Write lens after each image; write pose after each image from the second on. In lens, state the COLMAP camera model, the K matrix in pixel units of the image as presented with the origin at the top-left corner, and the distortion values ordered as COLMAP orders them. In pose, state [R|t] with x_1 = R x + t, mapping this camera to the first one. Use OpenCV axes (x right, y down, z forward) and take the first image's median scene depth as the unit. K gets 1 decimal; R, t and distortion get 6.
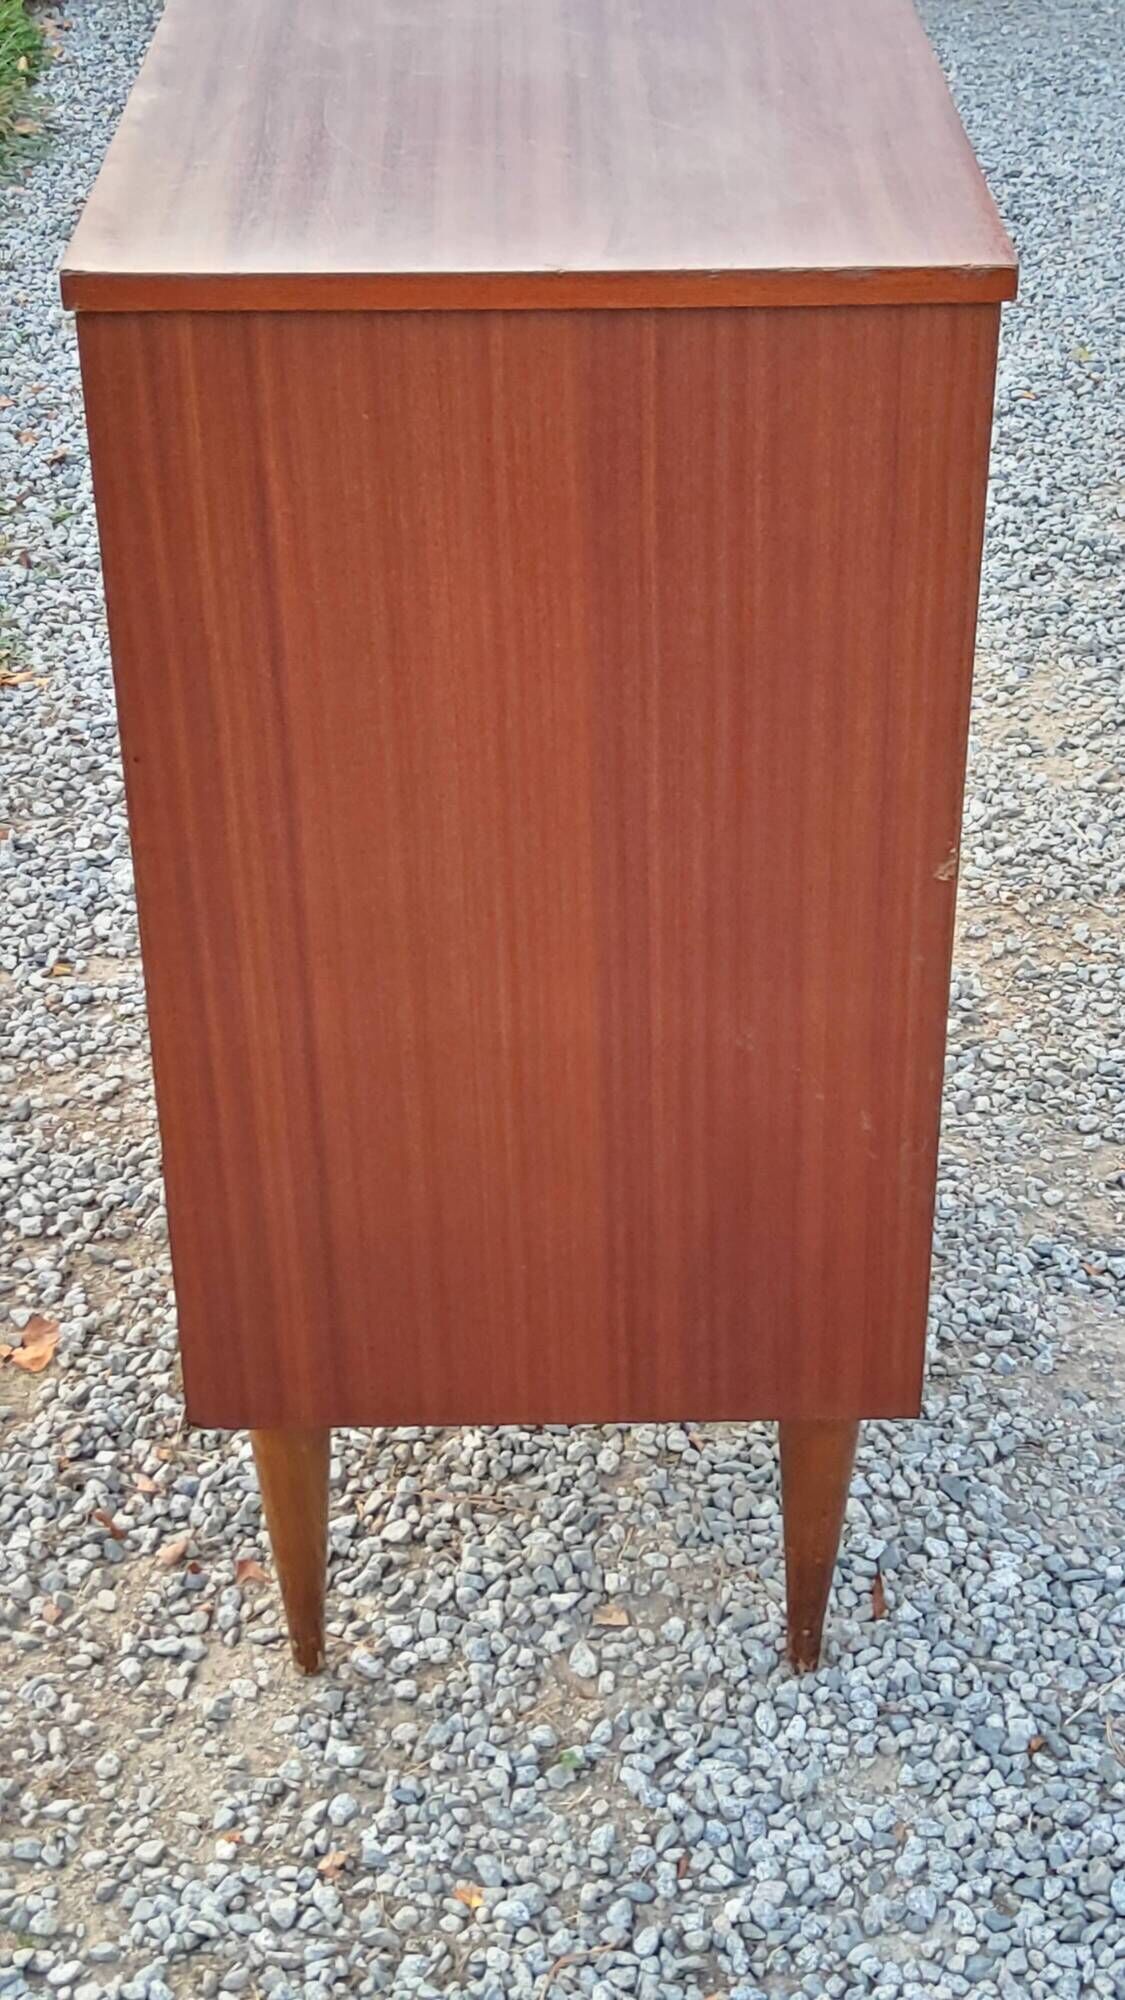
lens RADIAL K [[2966.7, 0, 563.0], [0, 2966.7, 975.0], [0, 0, 1]] dist [0.192108, -0.566086]
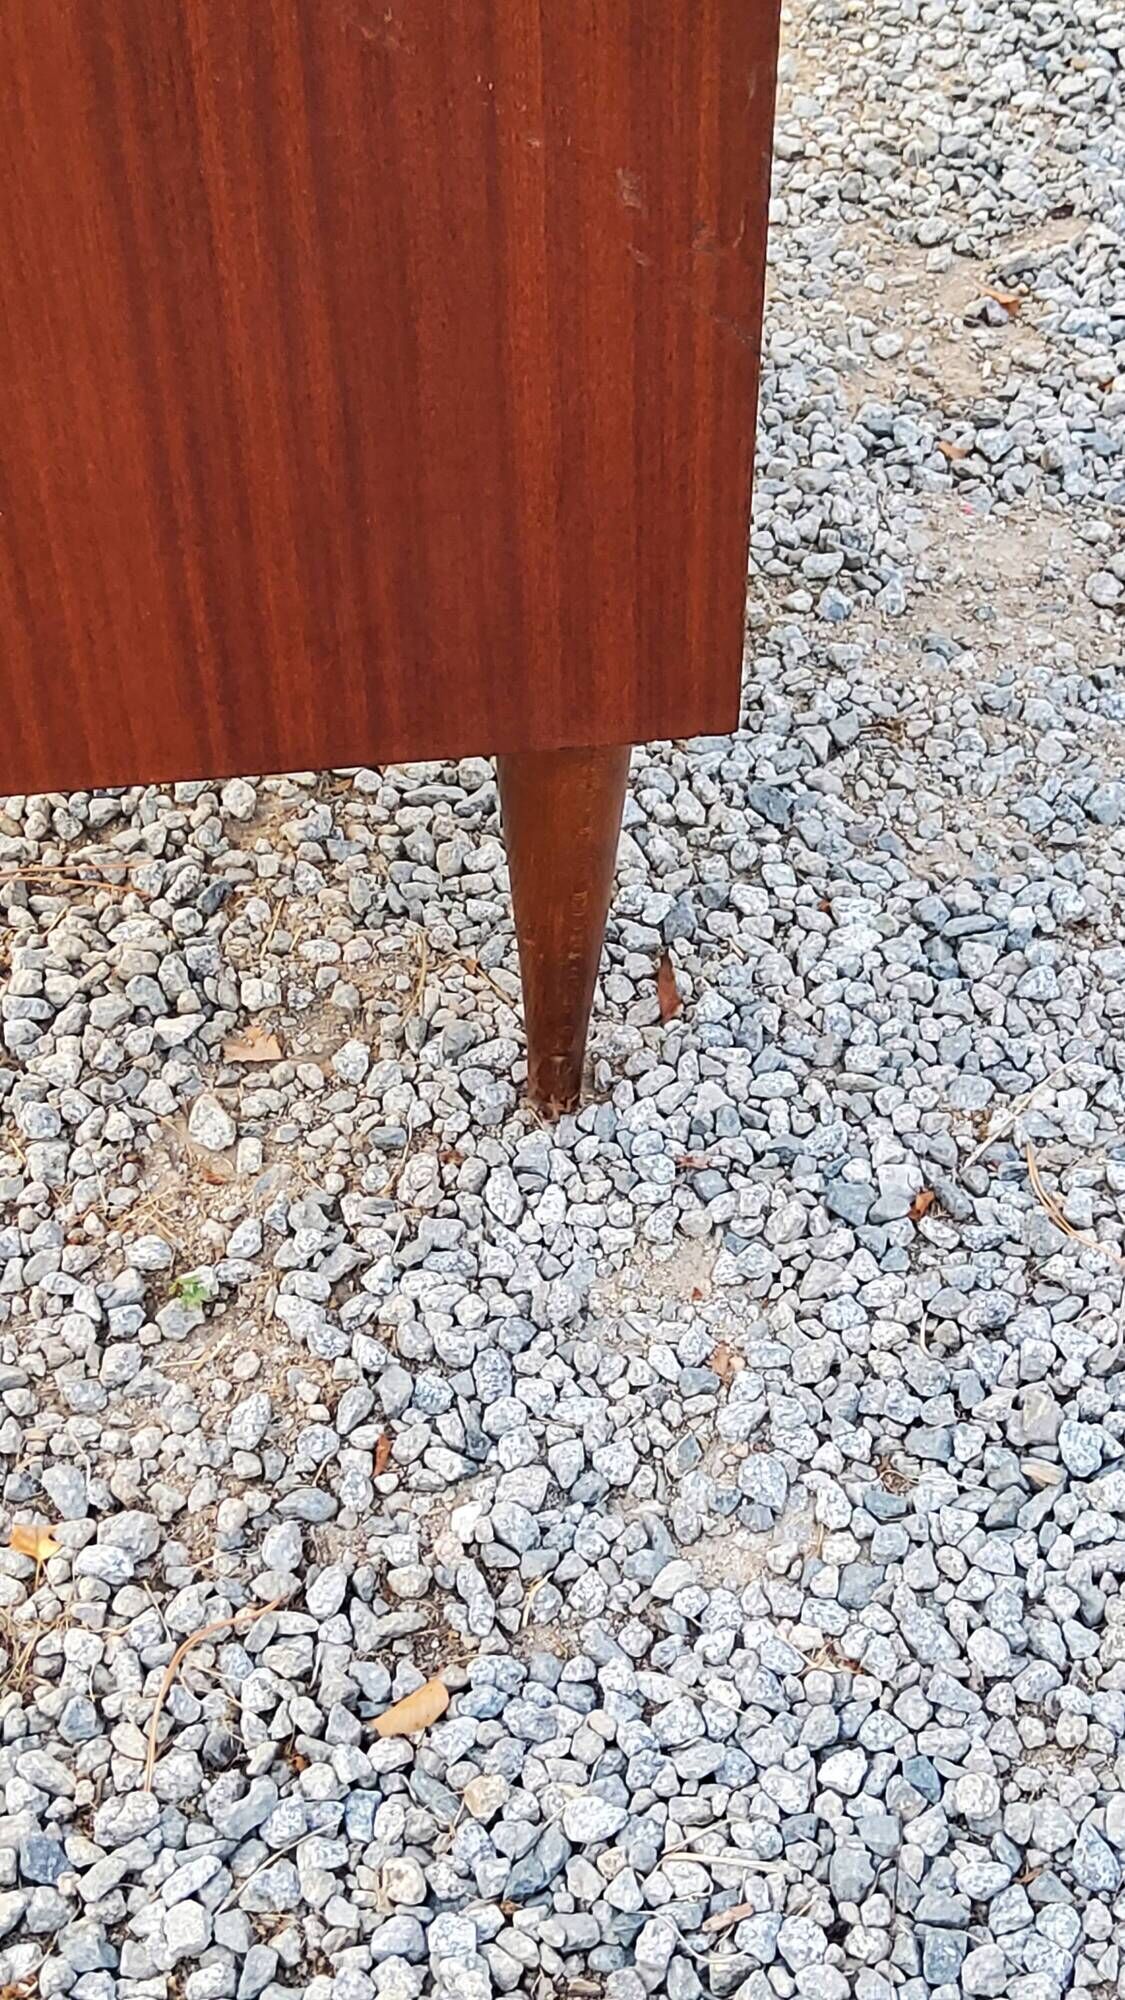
lens RADIAL K [[2966.7, 0, 563.0], [0, 2966.7, 975.0], [0, 0, 1]] dist [0.192108, -0.566086]
pose [[0.993755, -0.074281, 0.083269, 0.030250], [0.049971, 0.963471, 0.263110, 0.036319], [-0.099771, -0.257306, 0.961166, 0.389889]]
